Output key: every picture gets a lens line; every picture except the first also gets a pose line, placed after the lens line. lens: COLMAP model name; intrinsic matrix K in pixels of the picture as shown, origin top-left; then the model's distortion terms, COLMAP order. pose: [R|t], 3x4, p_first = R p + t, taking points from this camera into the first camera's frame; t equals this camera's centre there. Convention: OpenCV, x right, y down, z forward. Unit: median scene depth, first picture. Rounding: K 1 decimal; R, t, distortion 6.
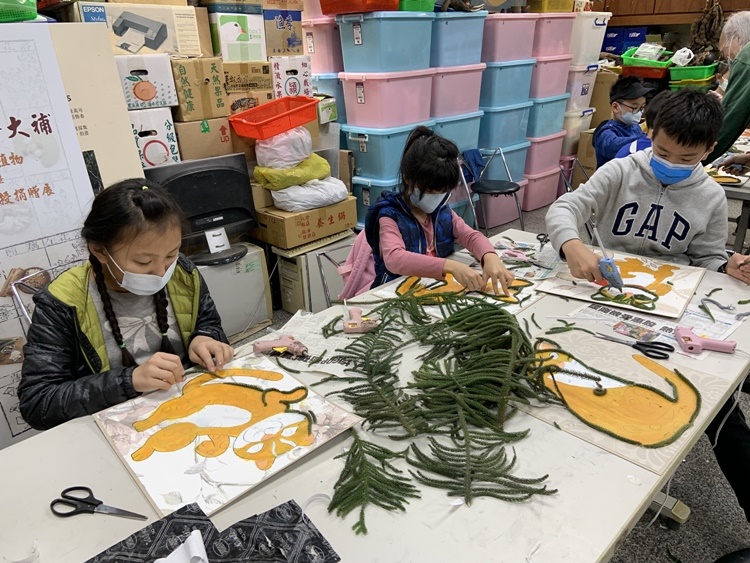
lens RADIAL K [[555.2, 0, 386.5], [0, 555.2, 289.8], [0, 0, 1]] dist [0.058472, -0.084591]
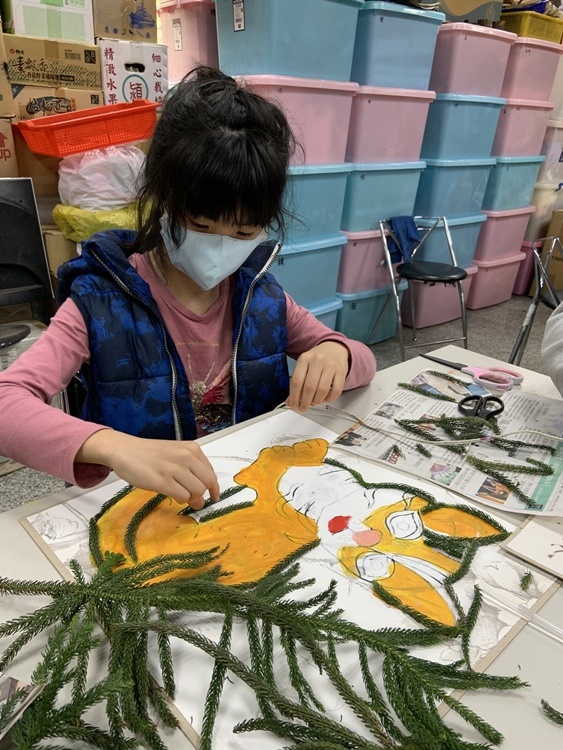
lens RADIAL K [[555.2, 0, 287.2], [0, 555.2, 394.4], [0, 0, 1]] dist [0.058472, -0.084591]
pose [[0.994831, 0.090798, -0.045472, 0.073517], [-0.089191, 0.995356, 0.036201, -0.048144], [0.048547, -0.031958, 0.998309, 0.346881]]
